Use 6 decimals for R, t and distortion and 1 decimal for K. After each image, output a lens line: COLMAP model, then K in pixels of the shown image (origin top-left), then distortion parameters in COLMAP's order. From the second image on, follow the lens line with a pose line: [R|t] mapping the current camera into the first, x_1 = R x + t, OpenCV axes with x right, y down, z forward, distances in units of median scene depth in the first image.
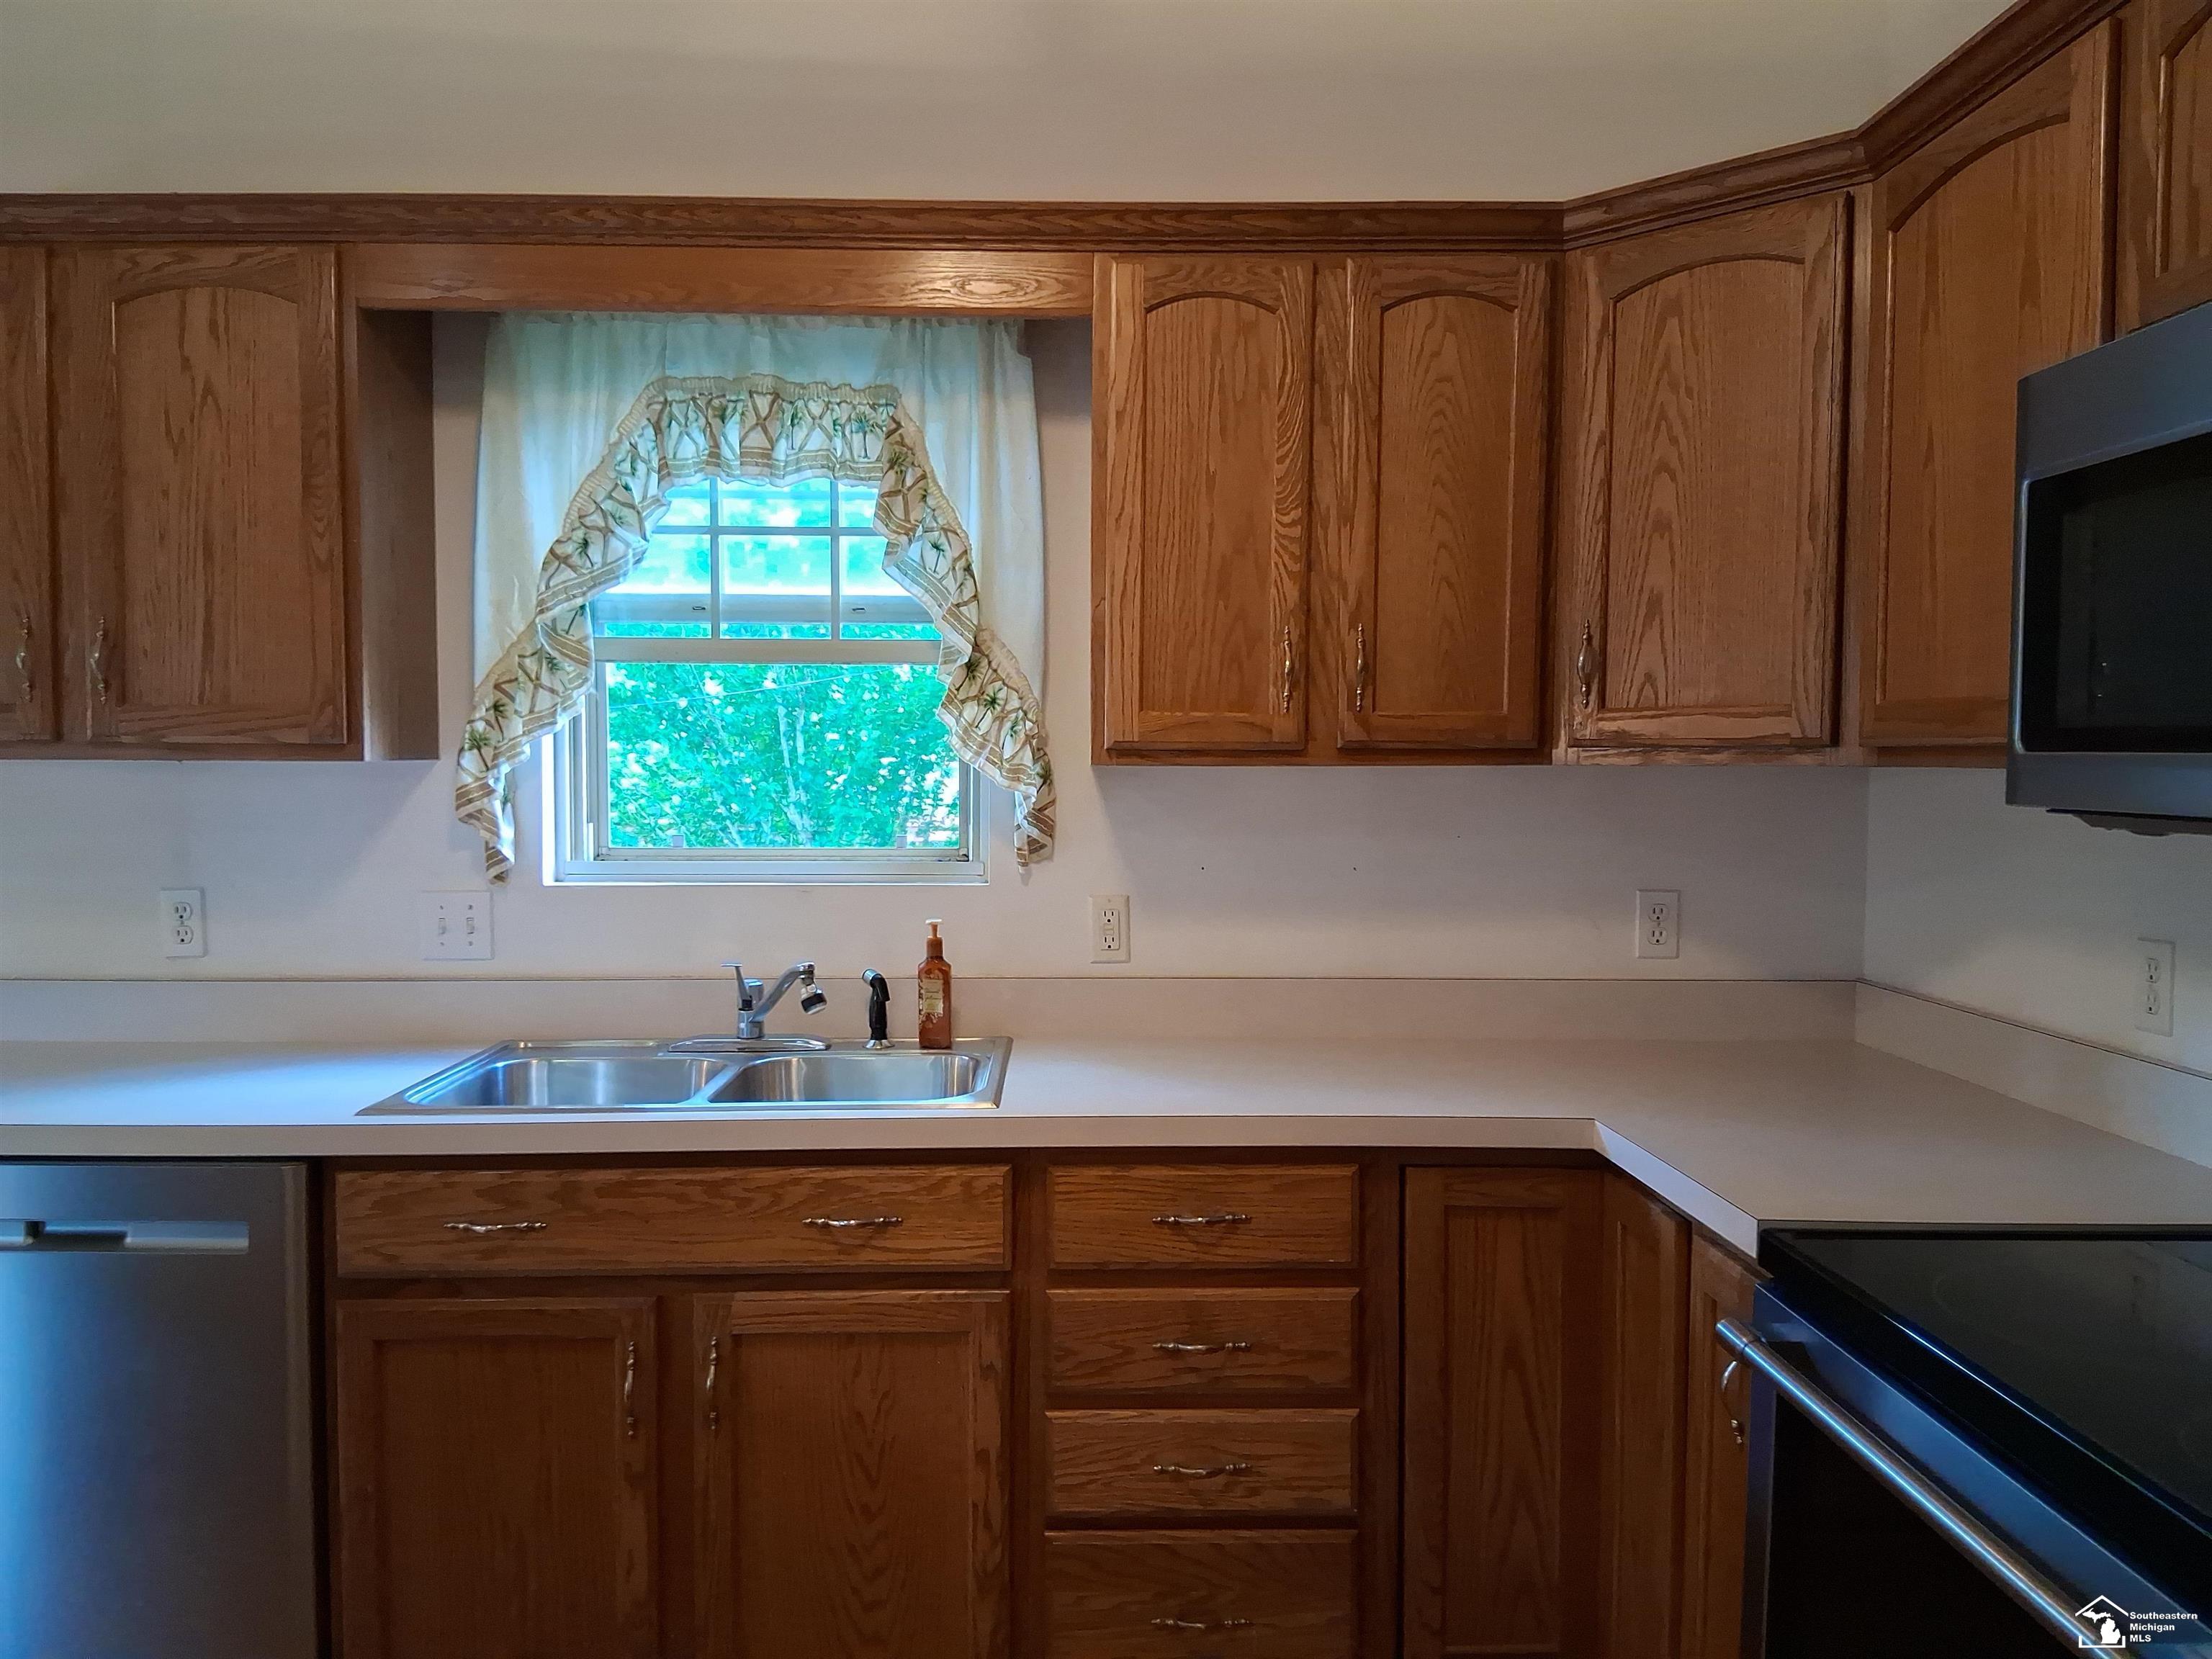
lens RADIAL K [[1719.2, 0, 1102.8], [0, 1719.2, 835.7], [0, 0, 1]] dist [0.065555, -0.046115]
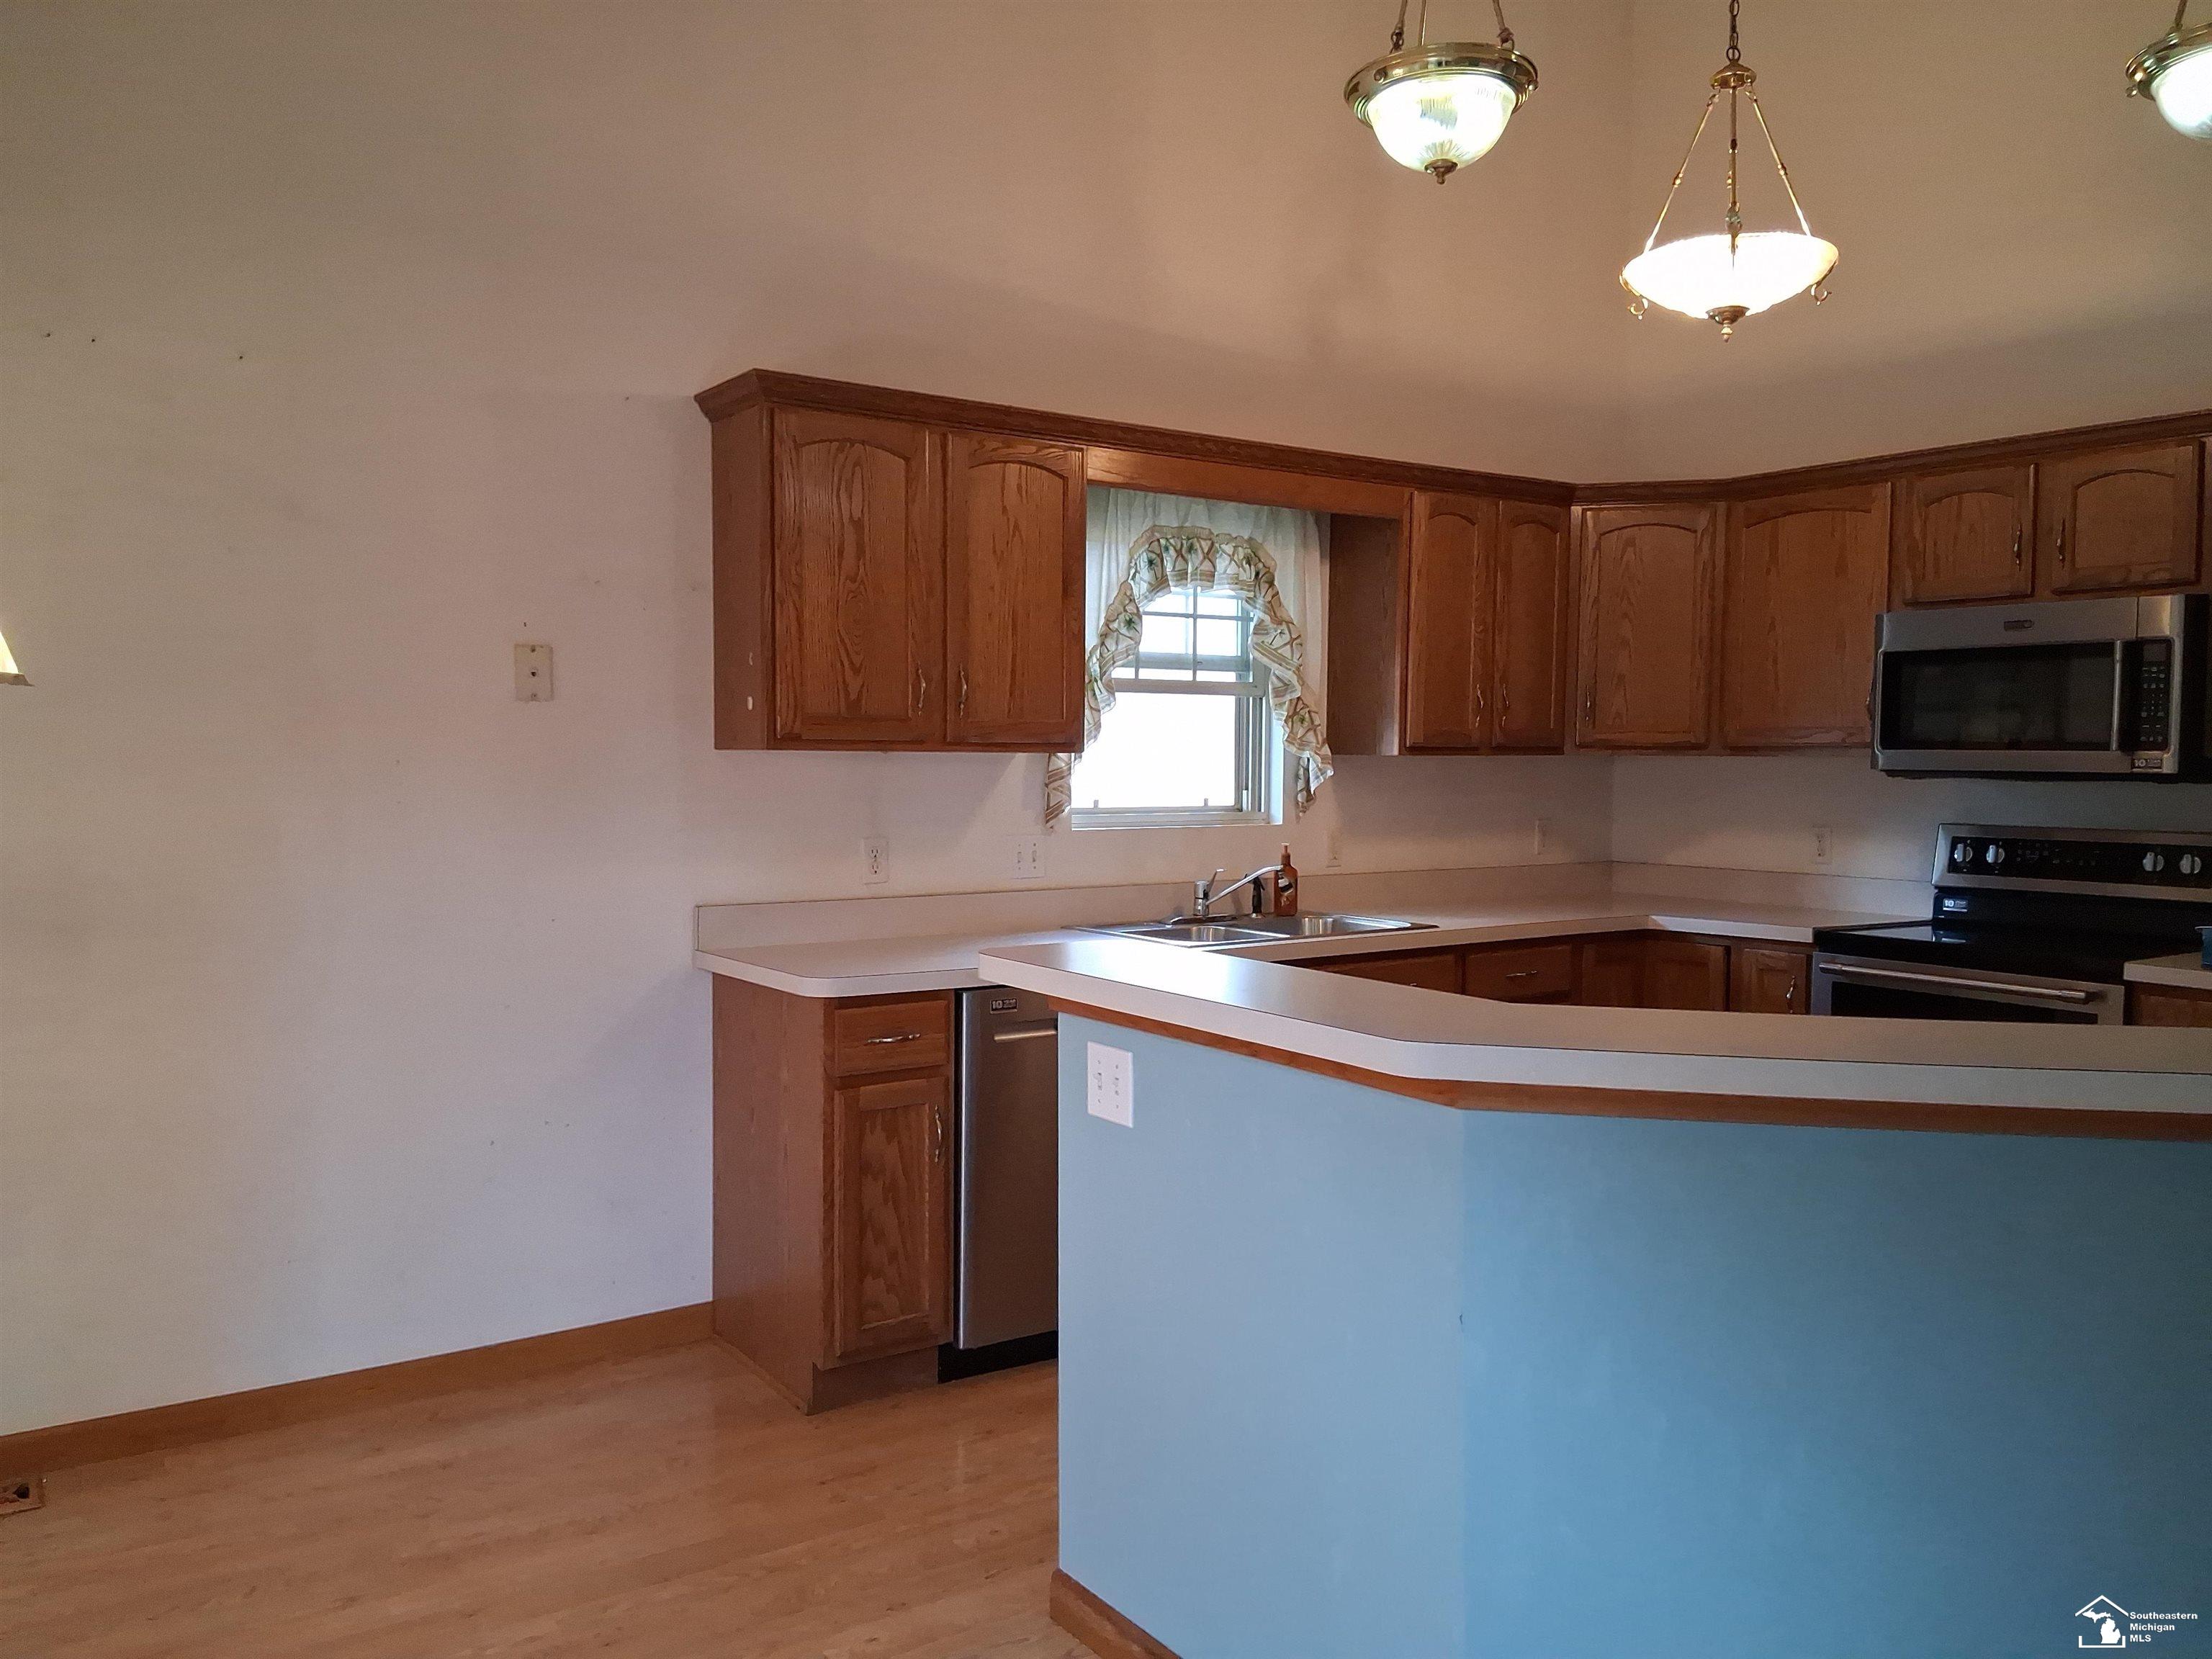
lens RADIAL K [[1719.2, 0, 1095.1], [0, 1719.2, 827.4], [0, 0, 1]] dist [0.065555, -0.046115]
pose [[0.827942, -0.022482, 0.560363, -1.376907], [0.025506, 0.999672, 0.002422, 0.025972], [-0.560234, 0.012287, 0.828244, -0.386053]]
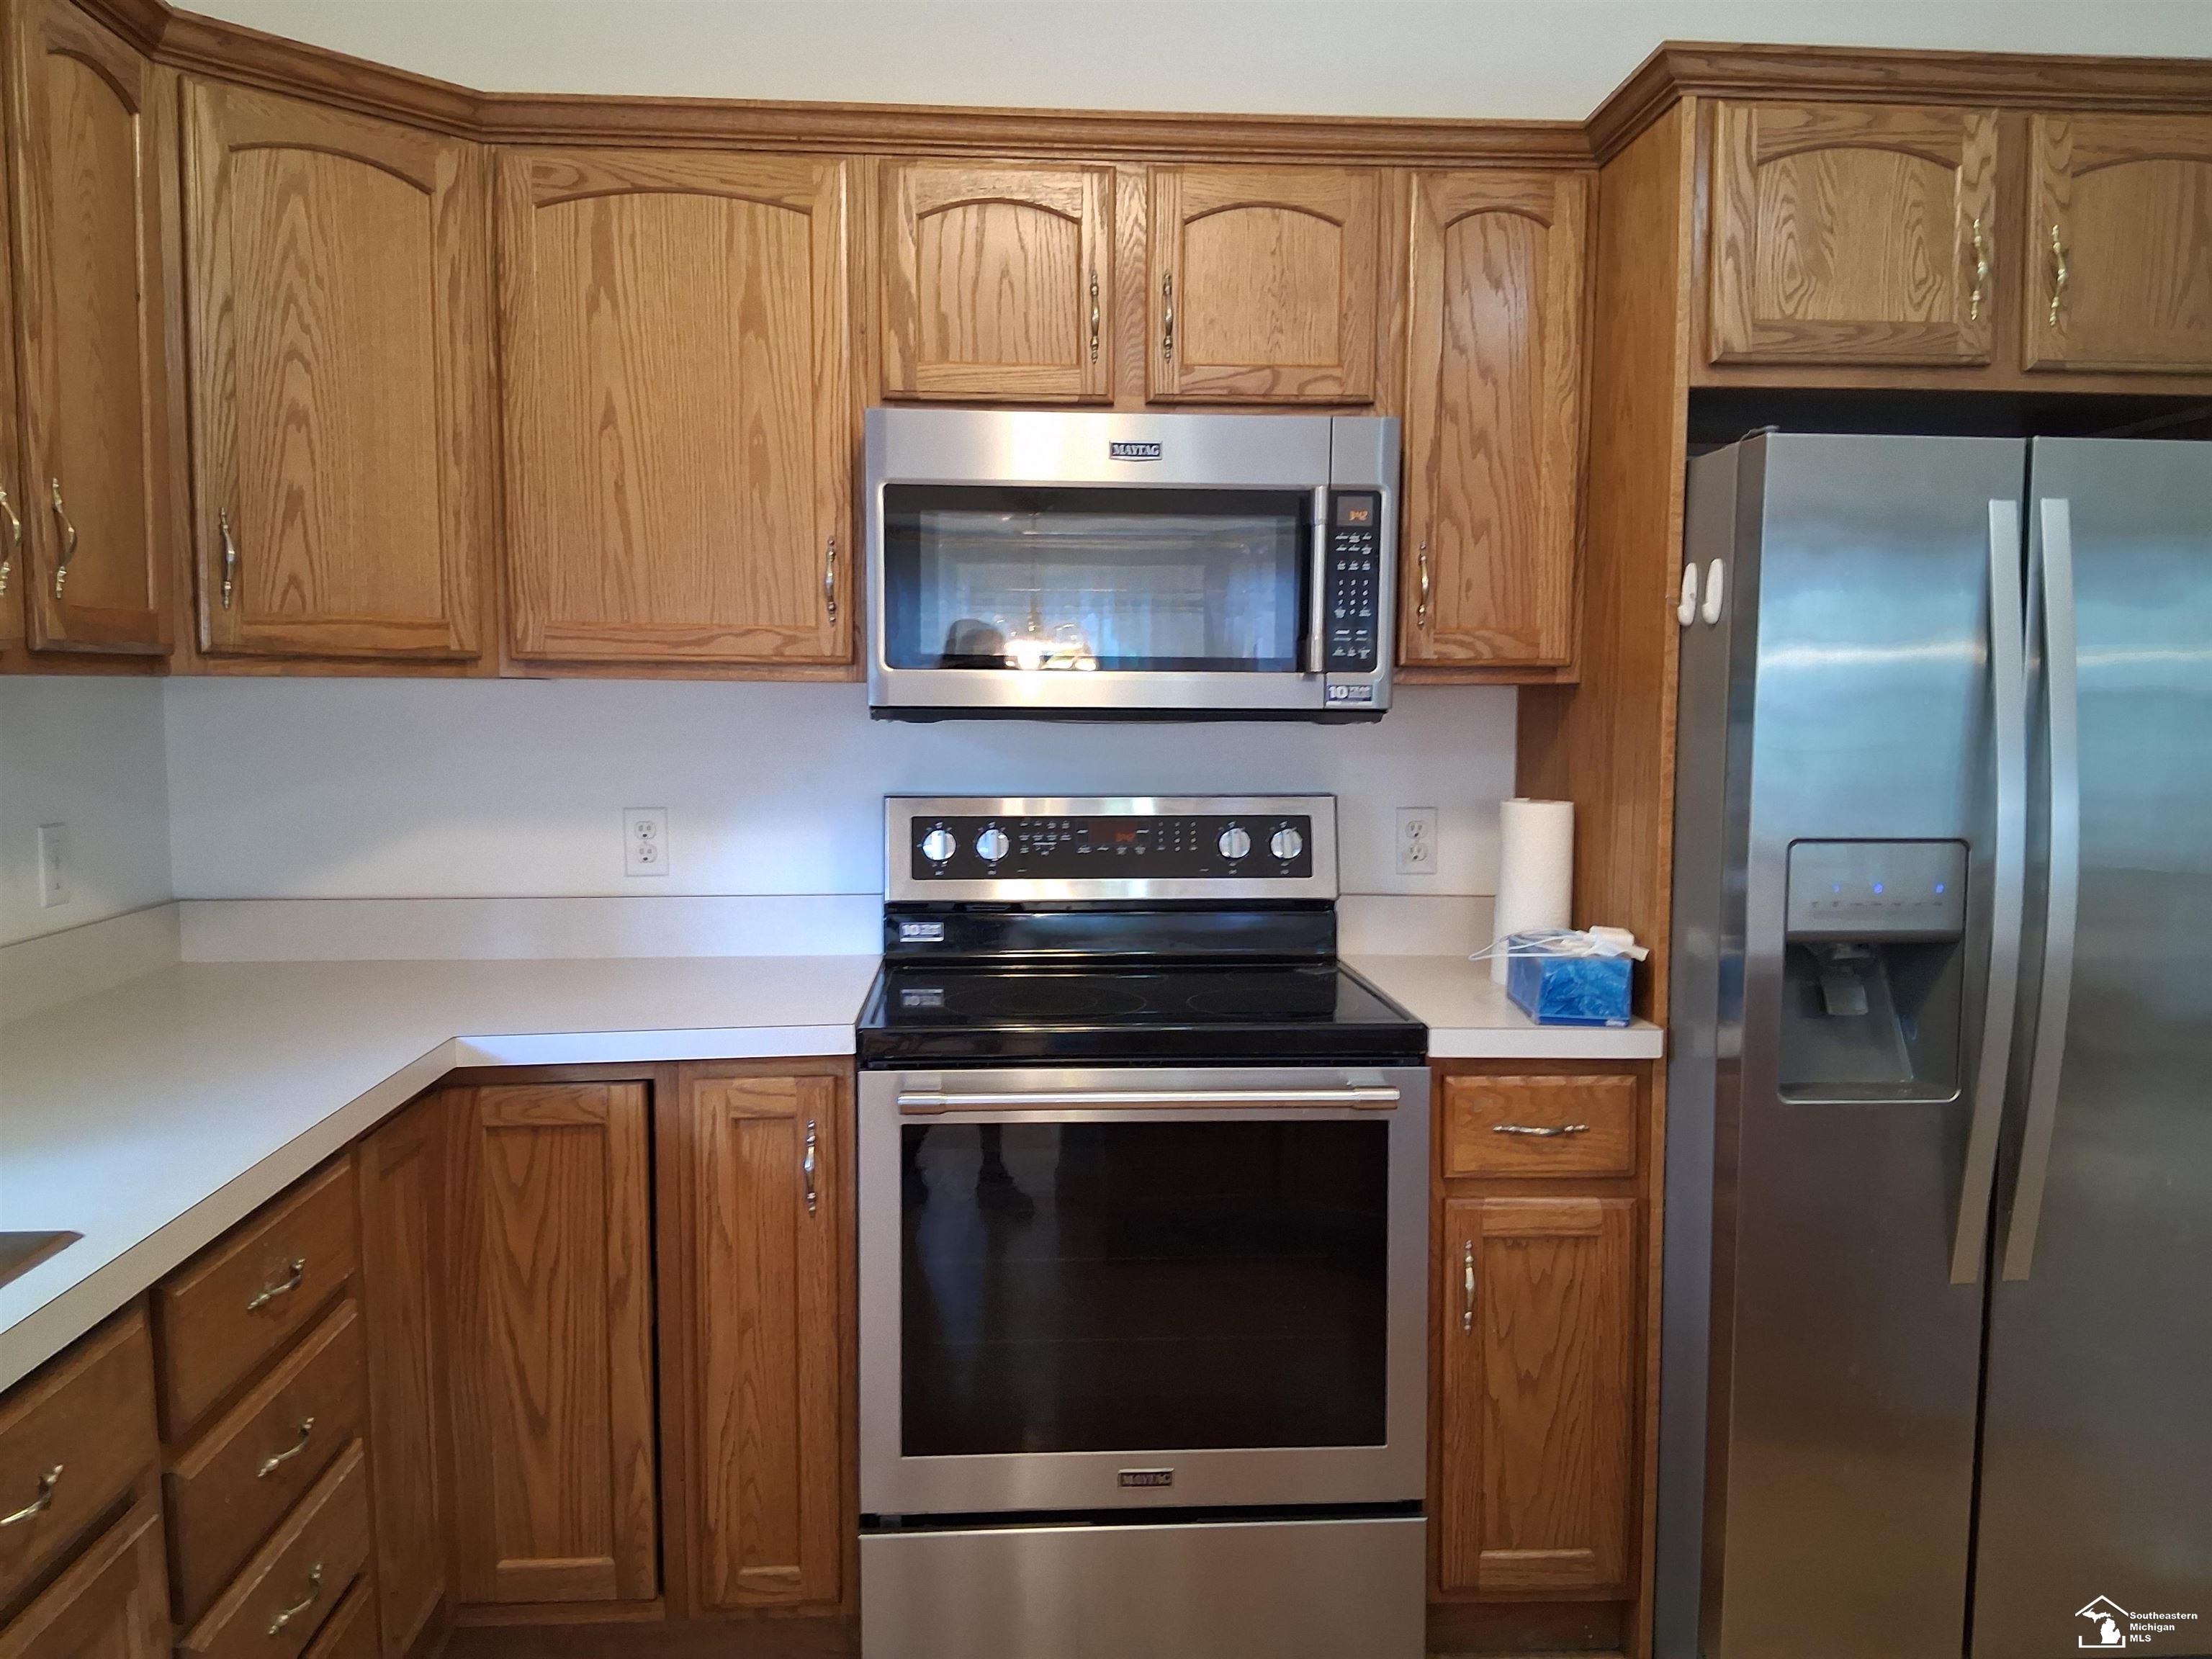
lens RADIAL K [[1719.2, 0, 1113.1], [0, 1719.2, 824.5], [0, 0, 1]] dist [0.065555, -0.046115]
pose [[-0.052575, -0.084904, 0.995001, -0.635189], [0.046126, 0.995109, 0.087350, -0.021973], [-0.997551, 0.050487, -0.048402, 0.600659]]
